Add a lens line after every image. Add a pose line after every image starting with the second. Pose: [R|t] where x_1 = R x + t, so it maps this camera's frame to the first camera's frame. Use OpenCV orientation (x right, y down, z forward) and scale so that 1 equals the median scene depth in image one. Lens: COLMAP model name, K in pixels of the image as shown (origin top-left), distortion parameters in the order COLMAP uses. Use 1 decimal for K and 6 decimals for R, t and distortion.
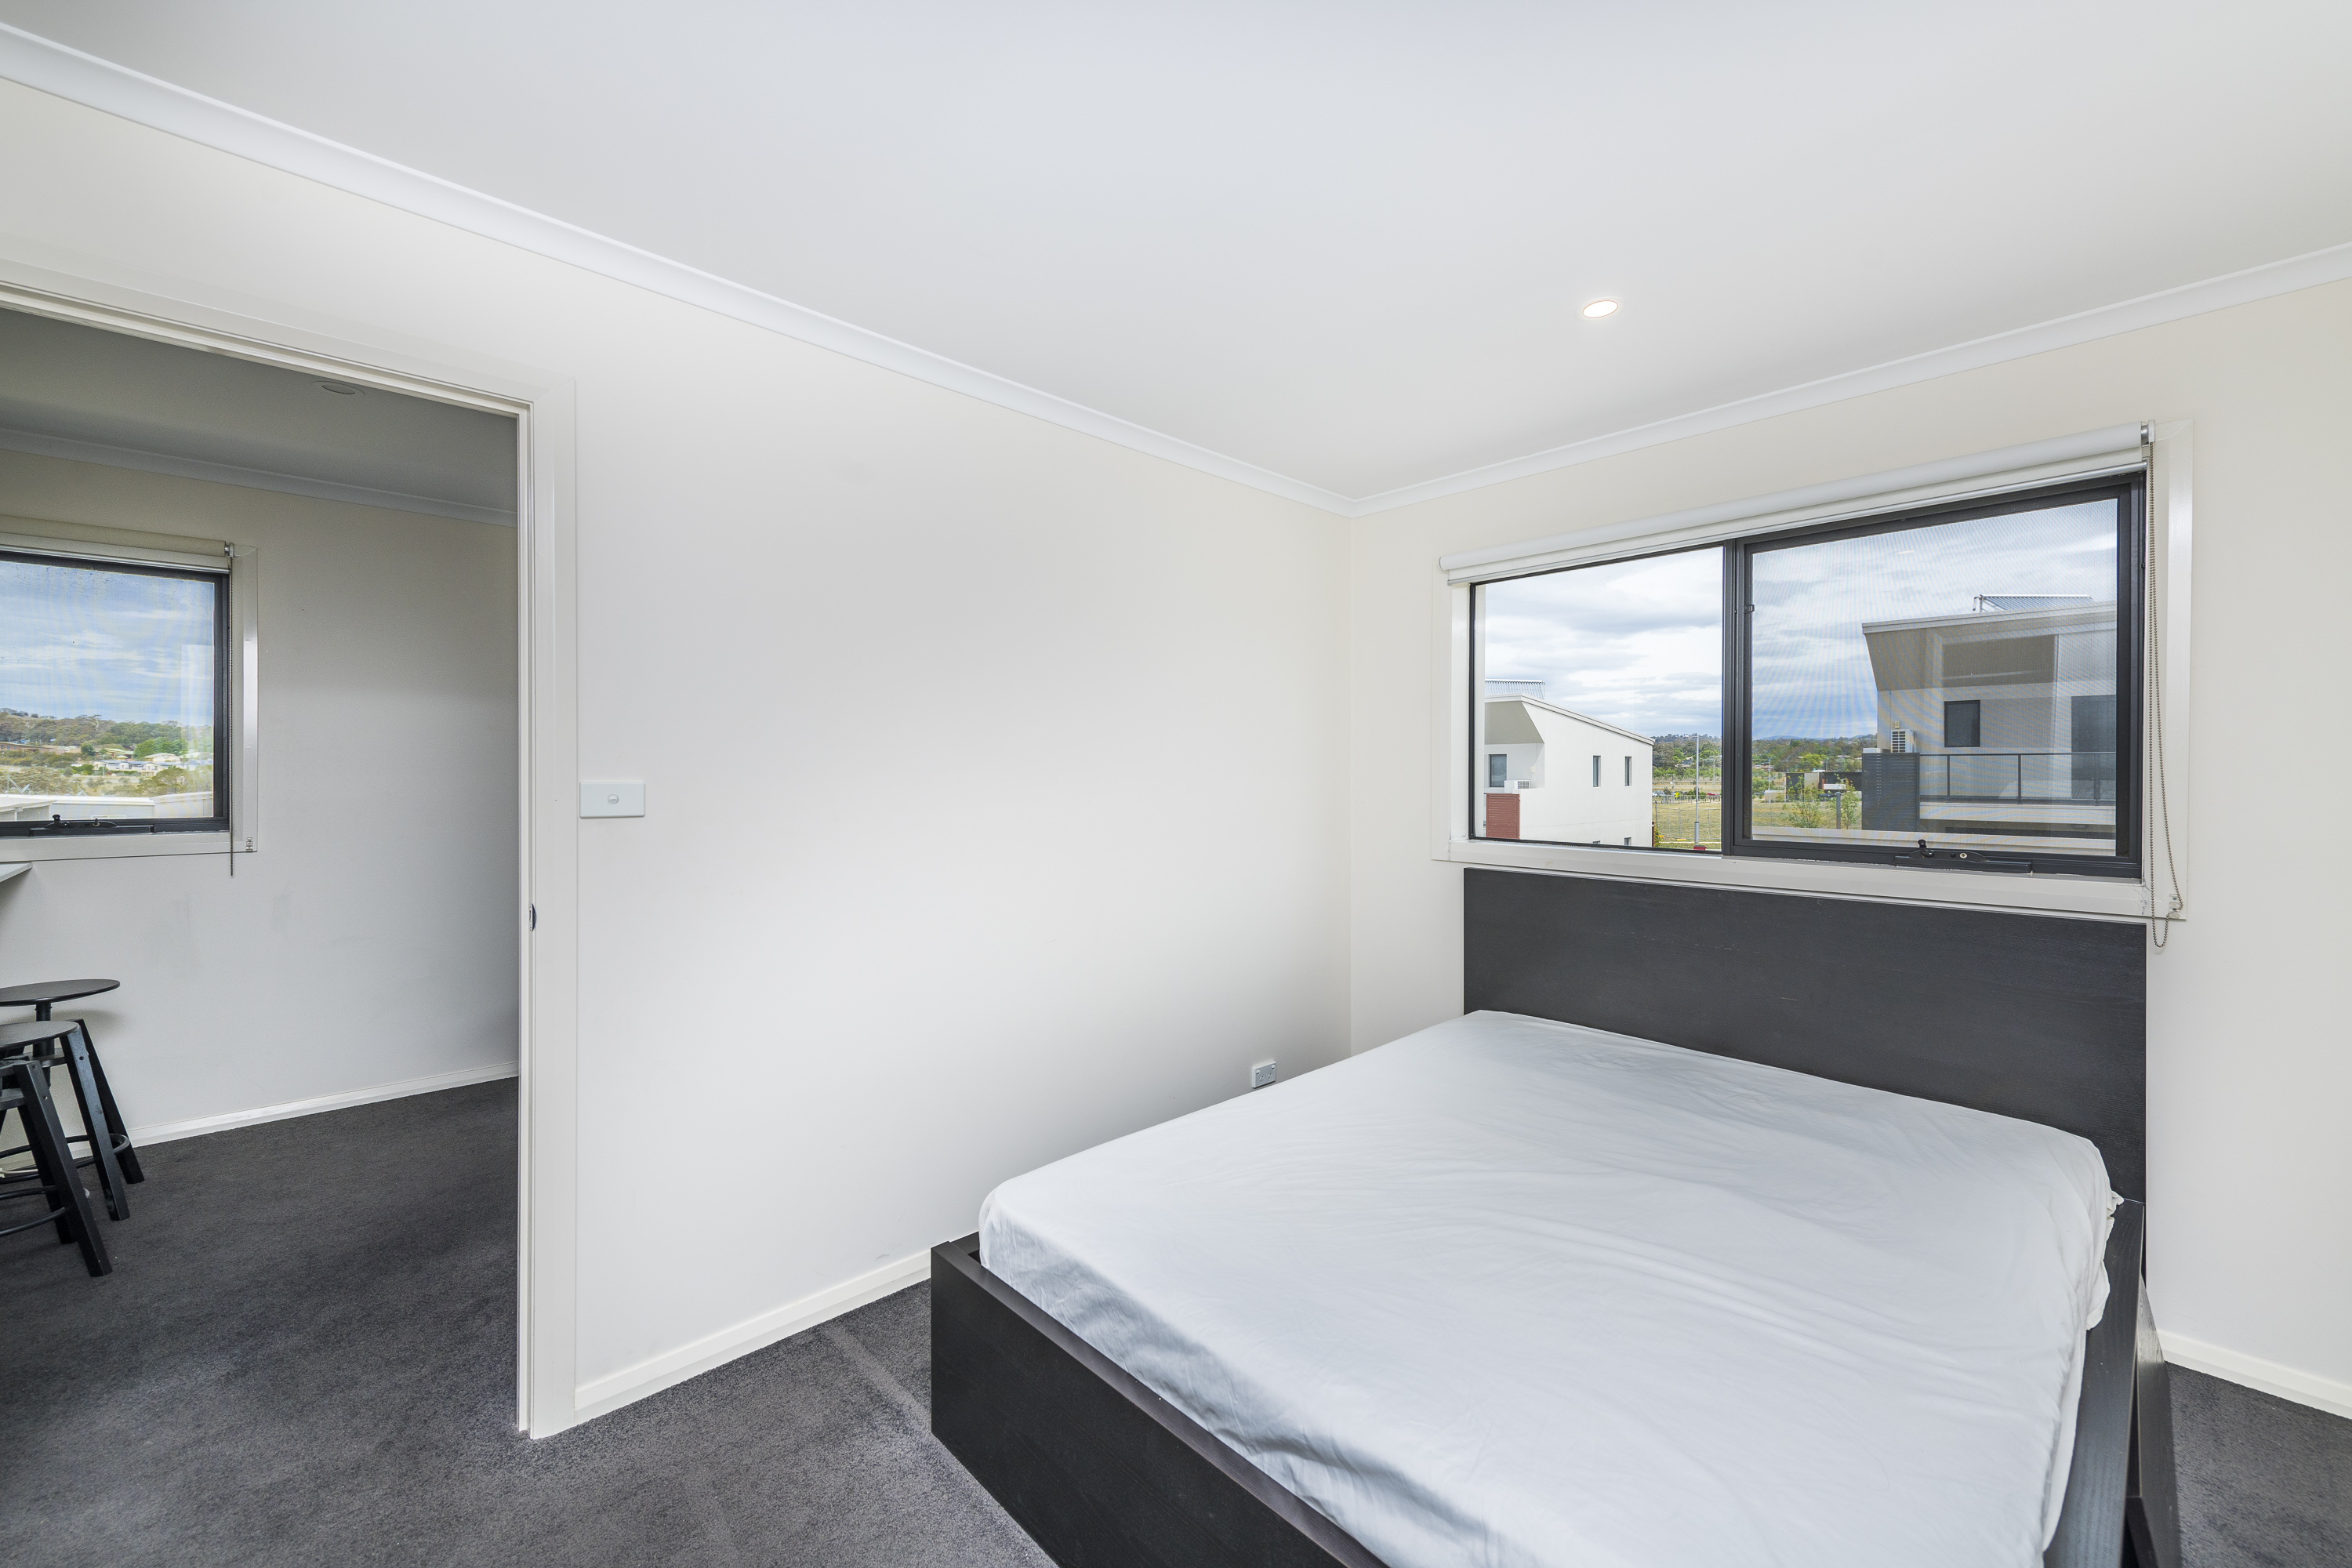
lens RADIAL K [[916.4, 0, 1178.2], [0, 916.4, 769.7], [0, 0, 1]] dist [0.002118, 0.000229]
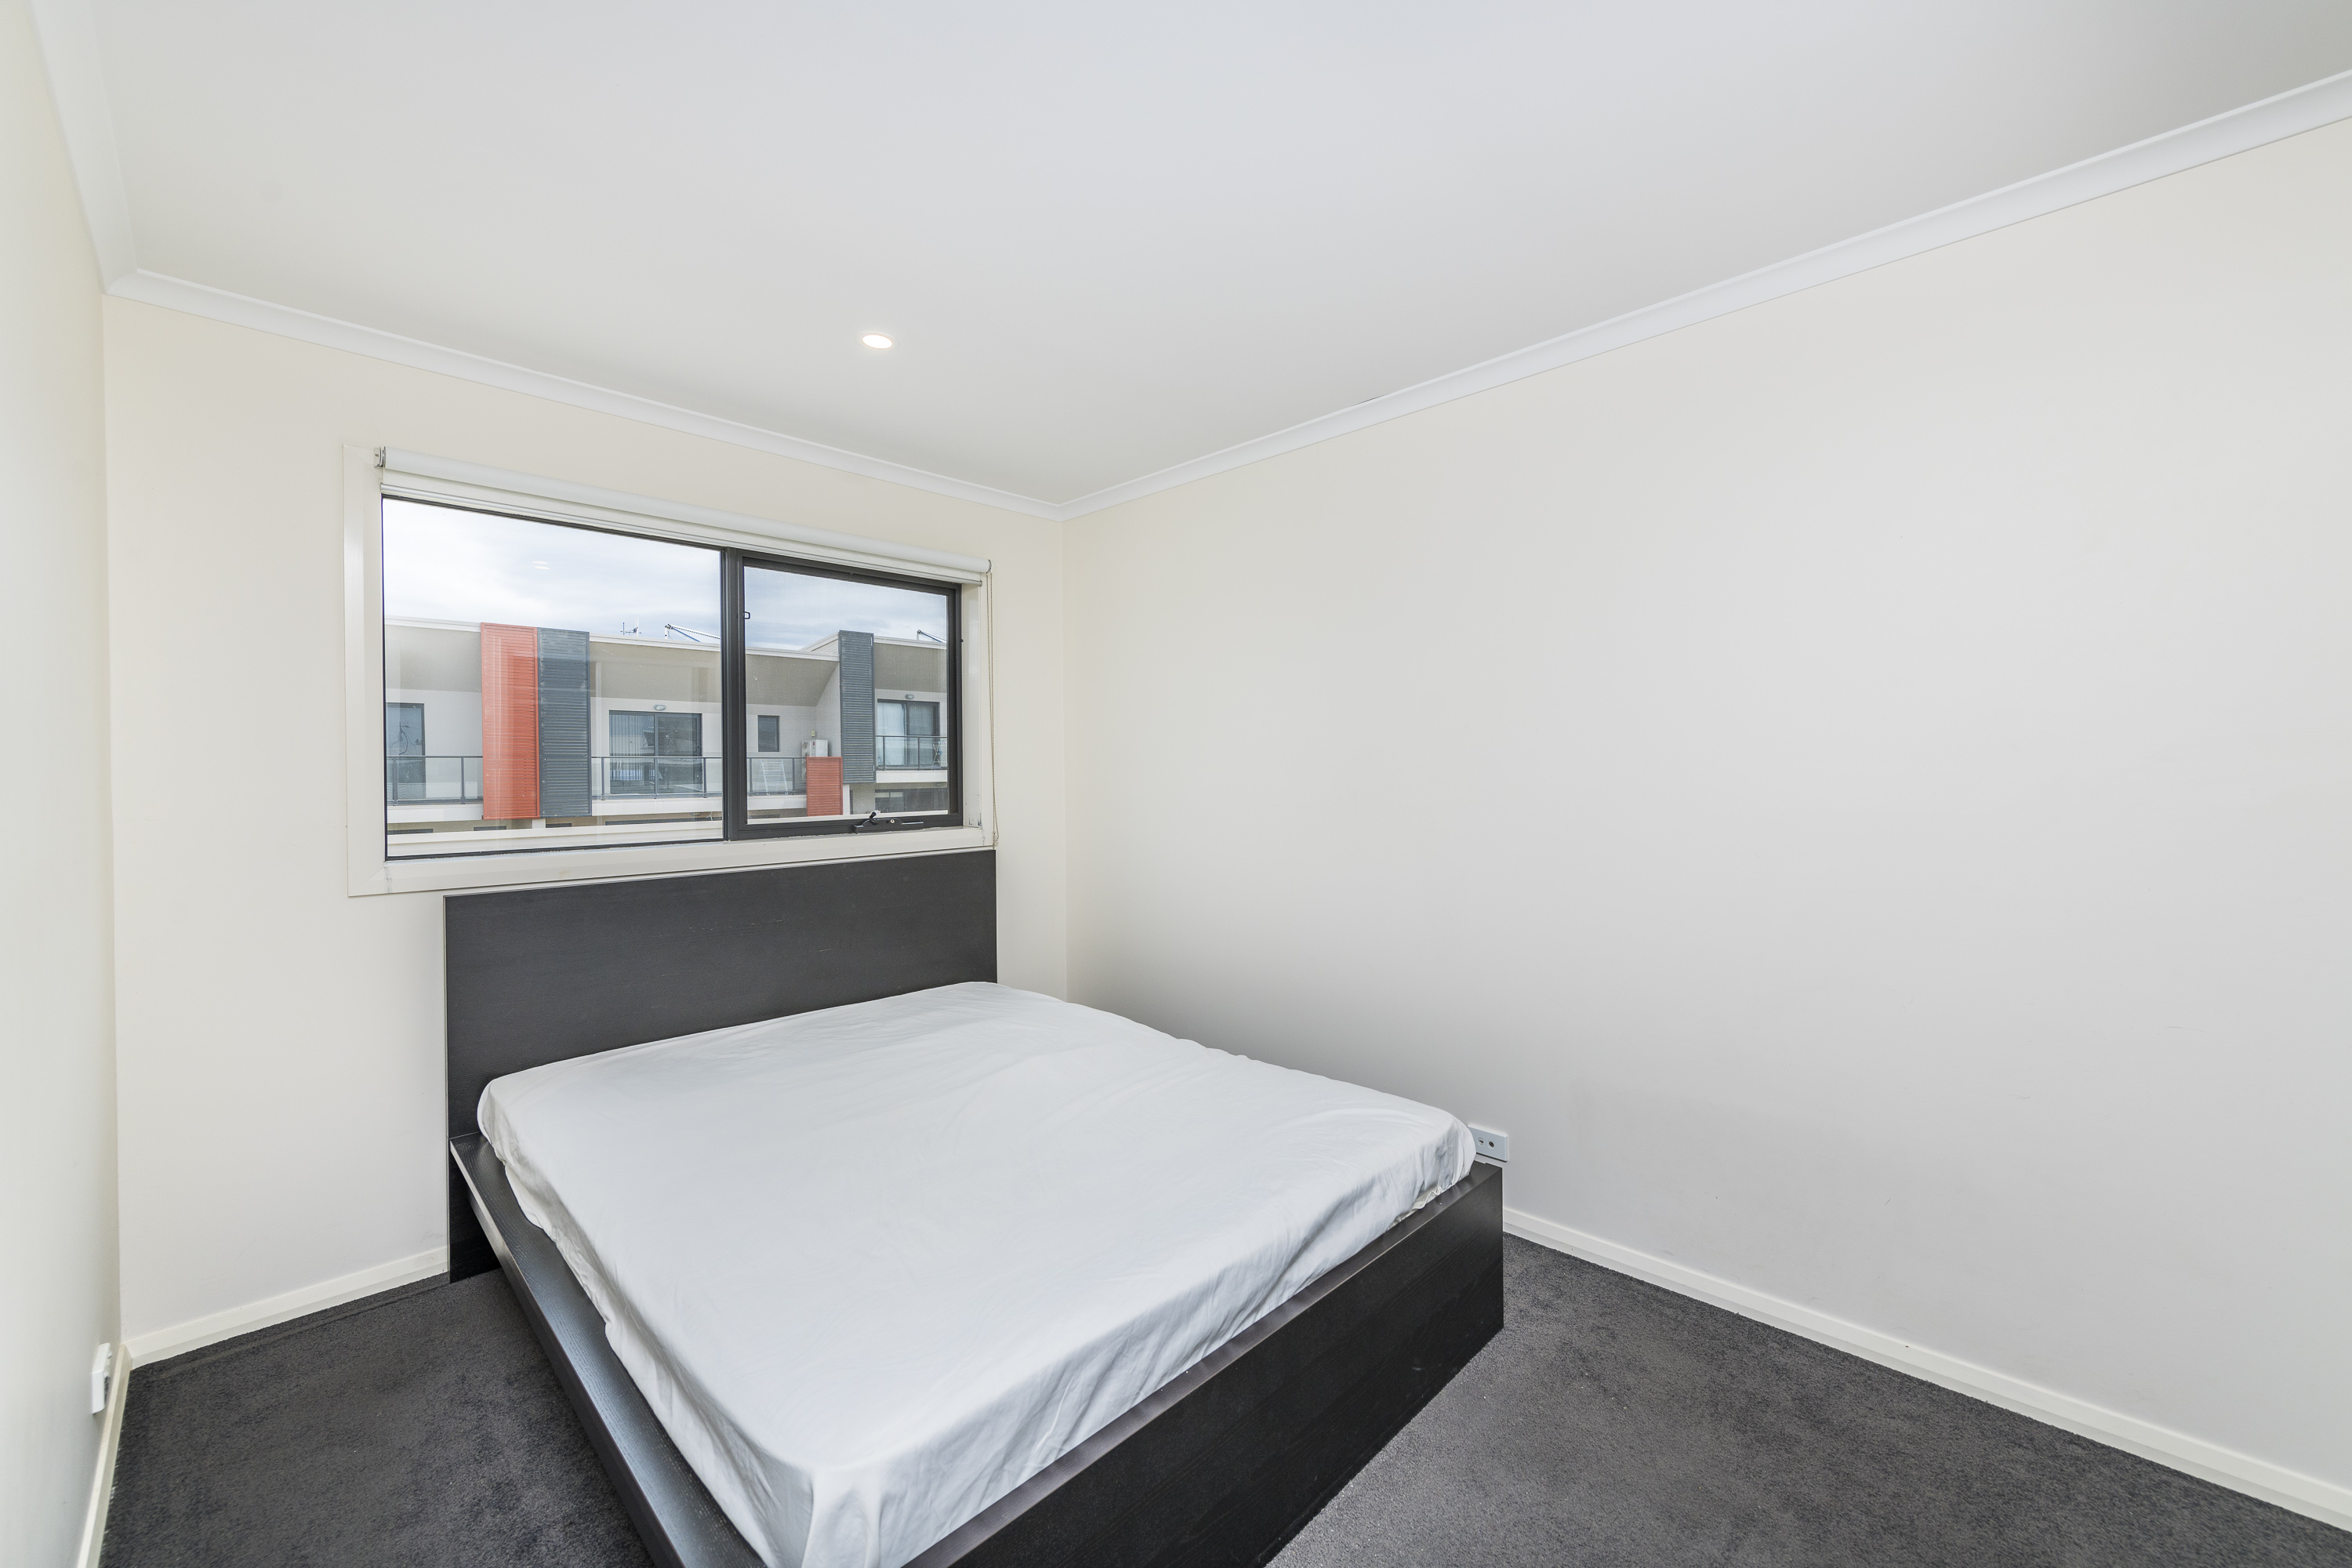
lens RADIAL K [[916.4, 0, 1189.4], [0, 916.4, 774.1], [0, 0, 1]] dist [0.002118, 0.000229]
pose [[-0.043072, -0.005405, 0.999057, -0.515360], [0.011504, 0.999916, 0.005905, 0.014609], [-0.999006, 0.011748, -0.043006, 0.524709]]
